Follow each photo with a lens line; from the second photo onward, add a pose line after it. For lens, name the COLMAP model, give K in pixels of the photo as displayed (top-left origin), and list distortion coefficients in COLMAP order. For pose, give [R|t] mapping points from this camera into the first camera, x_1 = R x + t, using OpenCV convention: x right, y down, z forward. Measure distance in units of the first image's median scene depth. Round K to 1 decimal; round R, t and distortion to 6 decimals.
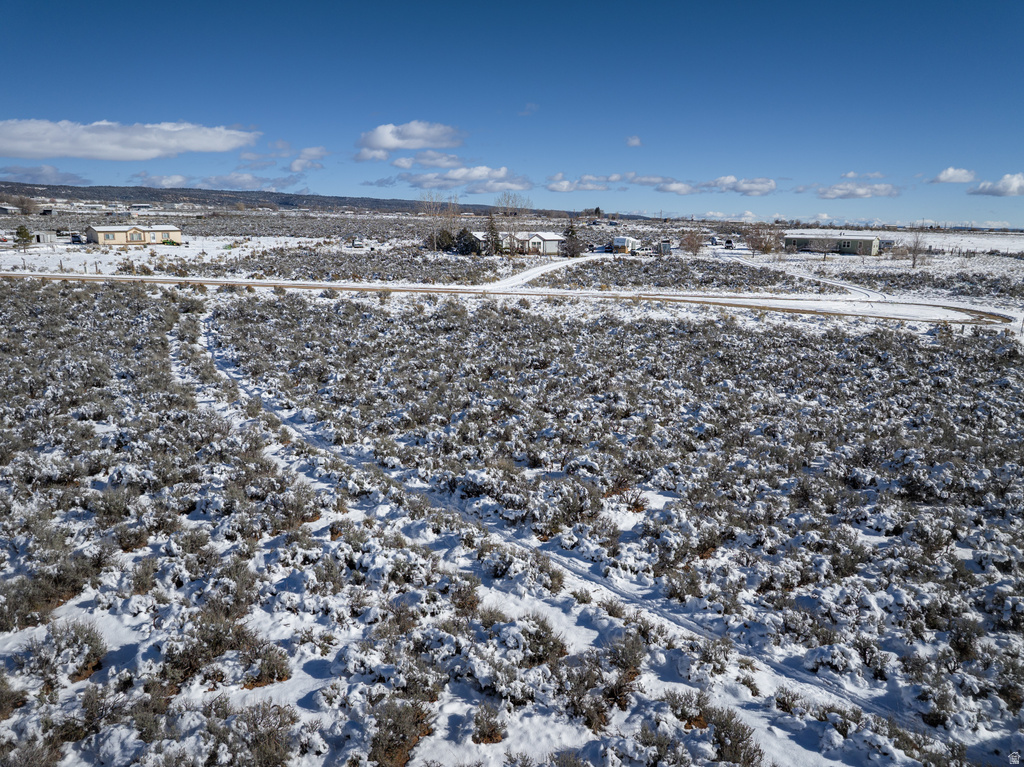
lens RADIAL K [[724.4, 0, 509.9], [0, 724.4, 374.4], [0, 0, 1]] dist [-0.042831, 0.005823]
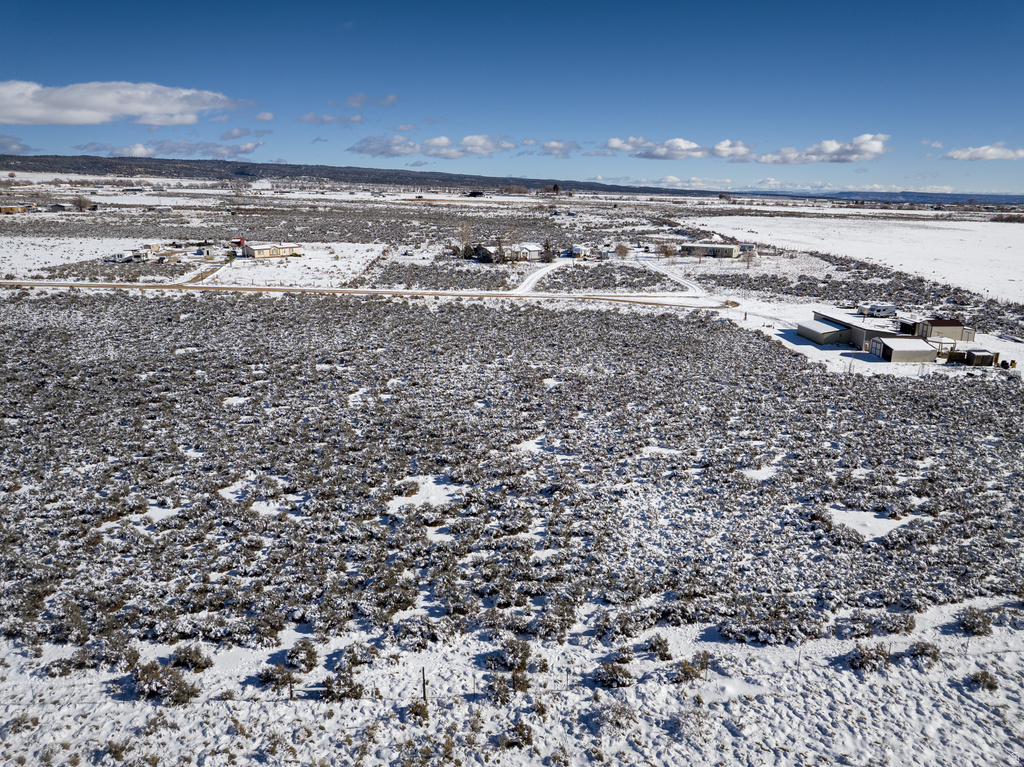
lens RADIAL K [[724.4, 0, 509.9], [0, 724.4, 374.4], [0, 0, 1]] dist [-0.042831, 0.005823]
pose [[0.998267, -0.018875, 0.055730, -0.097169], [0.016338, 0.998825, 0.045622, 0.015014], [-0.056525, -0.044632, 0.997403, -0.649678]]
